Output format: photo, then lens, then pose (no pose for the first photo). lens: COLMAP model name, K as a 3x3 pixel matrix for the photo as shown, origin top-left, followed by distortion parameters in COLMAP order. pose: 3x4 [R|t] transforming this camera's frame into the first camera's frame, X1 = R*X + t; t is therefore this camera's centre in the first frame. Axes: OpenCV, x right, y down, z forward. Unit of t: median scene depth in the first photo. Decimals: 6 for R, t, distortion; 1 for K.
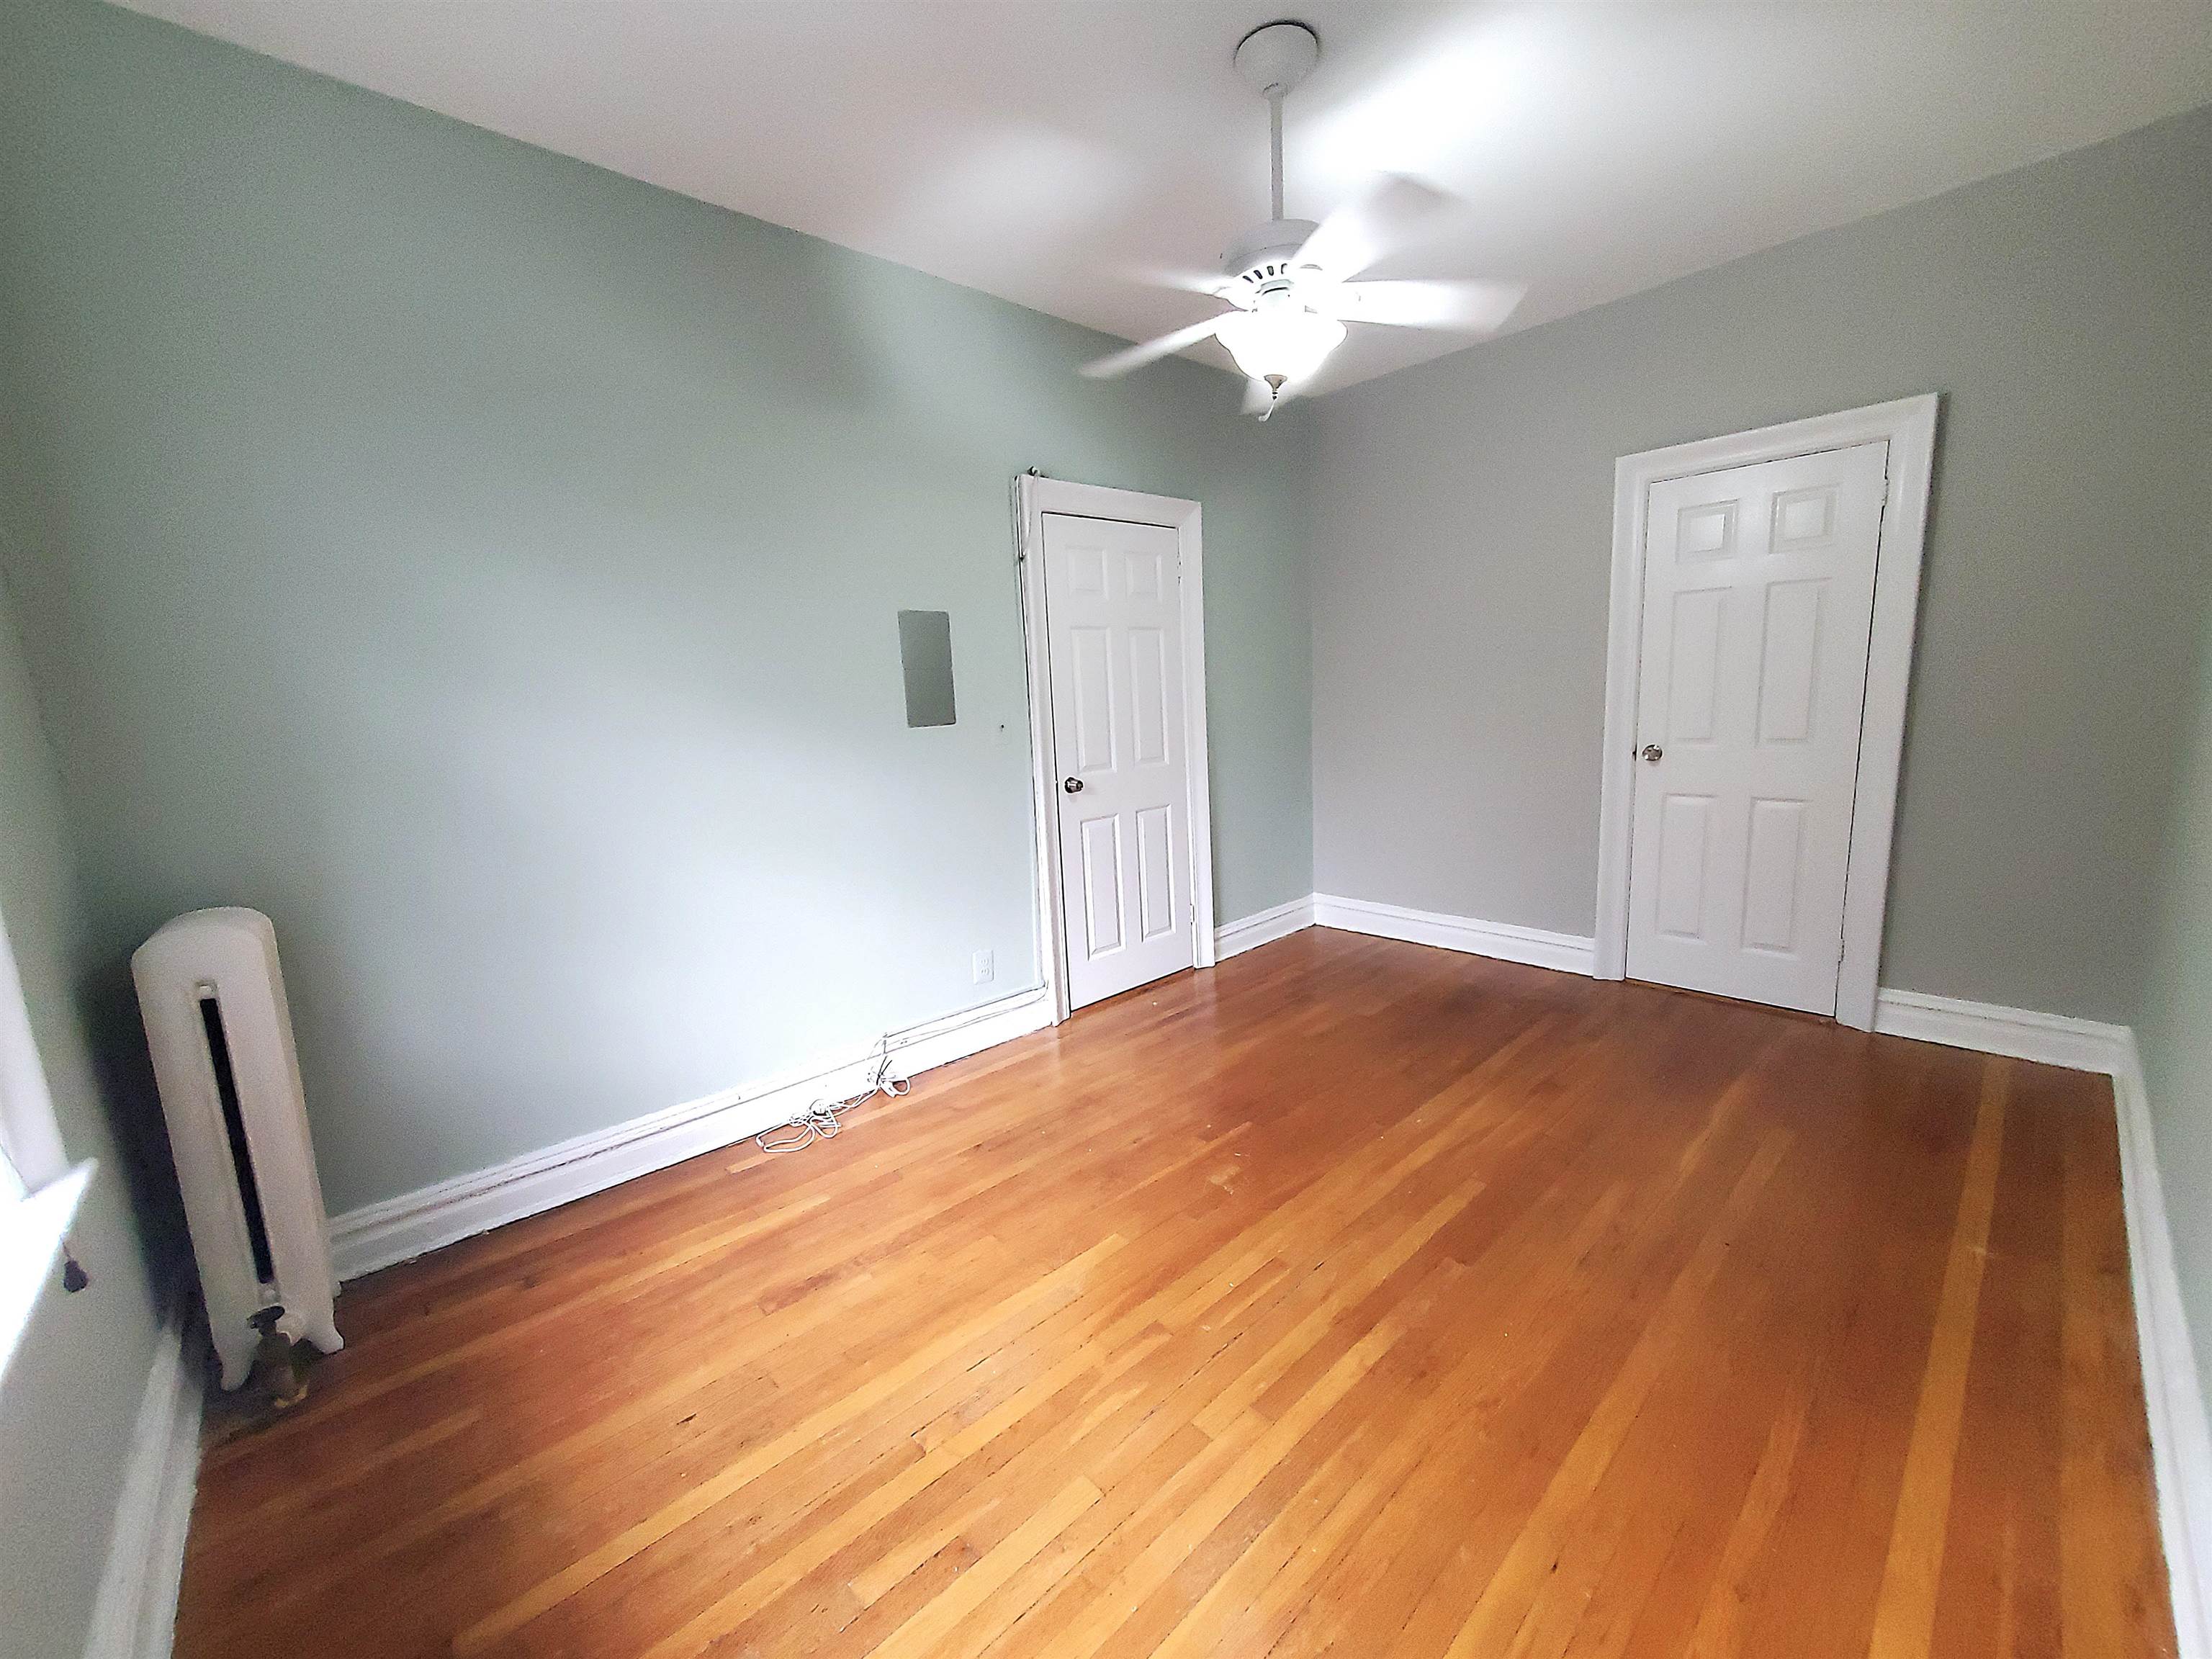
lens RADIAL K [[869.8, 0, 1120.4], [0, 869.8, 835.1], [0, 0, 1]] dist [0.001371, 0.000279]
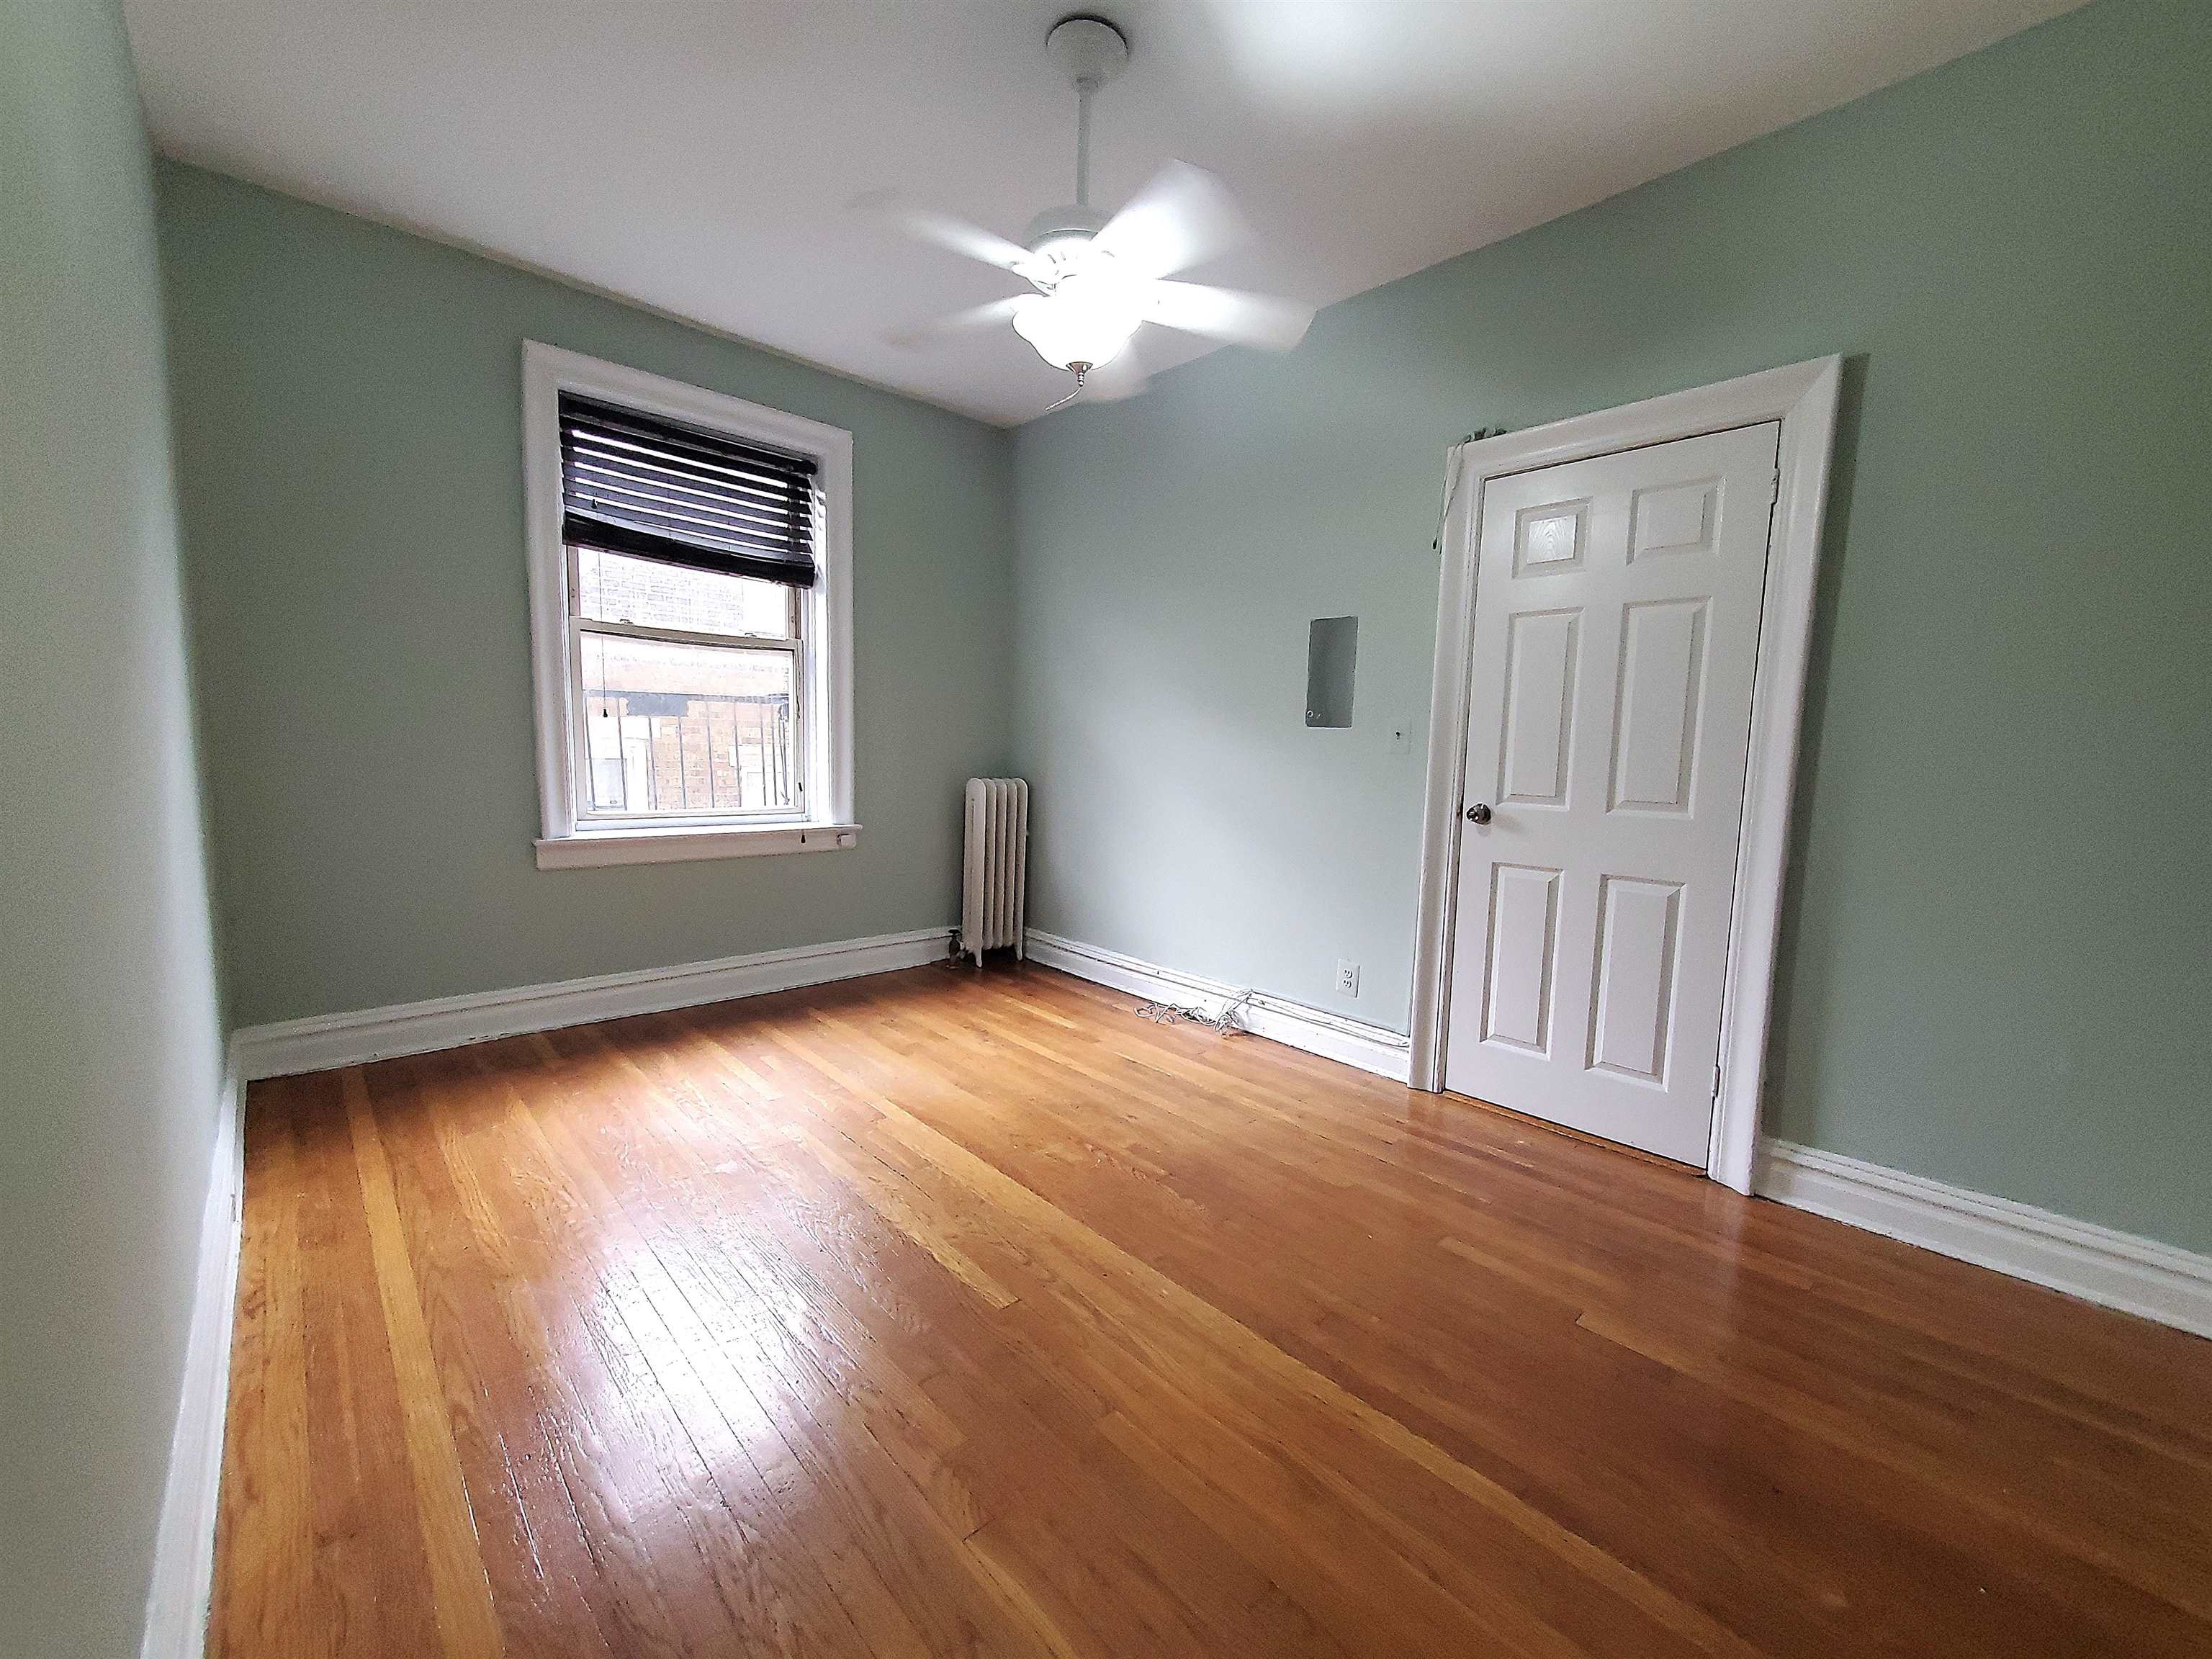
lens RADIAL K [[869.8, 0, 1120.4], [0, 869.8, 835.1], [0, 0, 1]] dist [0.001371, 0.000279]
pose [[0.008224, 0.153559, -0.988105, 0.868062], [-0.187655, 0.970820, 0.149310, -0.112500], [0.982201, 0.184195, 0.036800, 0.772382]]
